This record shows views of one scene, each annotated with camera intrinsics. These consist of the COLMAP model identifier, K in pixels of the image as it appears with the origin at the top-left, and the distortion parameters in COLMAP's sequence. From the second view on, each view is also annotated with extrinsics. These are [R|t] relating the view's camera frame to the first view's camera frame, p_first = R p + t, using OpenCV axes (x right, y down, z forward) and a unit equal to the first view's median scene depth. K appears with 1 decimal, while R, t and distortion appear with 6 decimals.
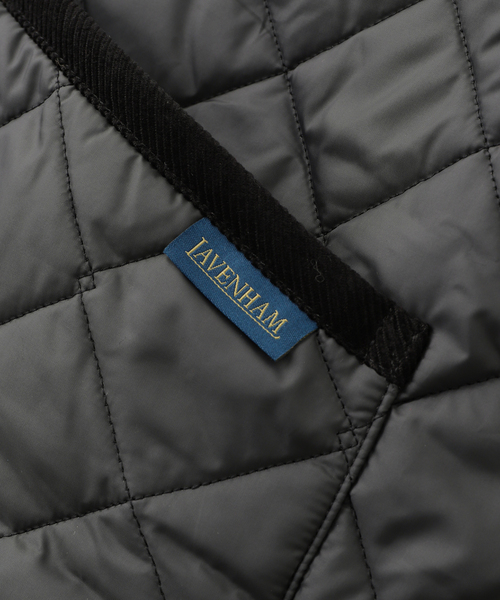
lens RADIAL K [[1945.1, 0, 250.0], [0, 1945.1, 300.0], [0, 0, 1]] dist [0.036336, -0.018442]
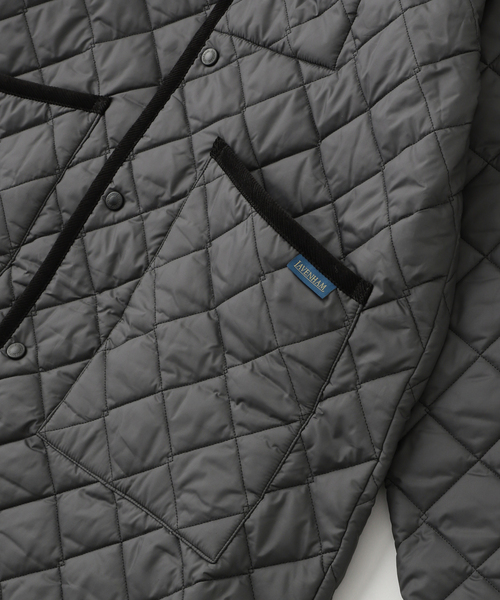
lens RADIAL K [[1336.0, 0, 250.0], [0, 1336.0, 300.0], [0, 0, 1]] dist [-0.030047, 0.249112]
pose [[0.987763, -0.049412, -0.147929, 0.201149], [0.045235, 0.998480, -0.031474, 0.089696], [0.149259, 0.024397, 0.988497, -1.040971]]
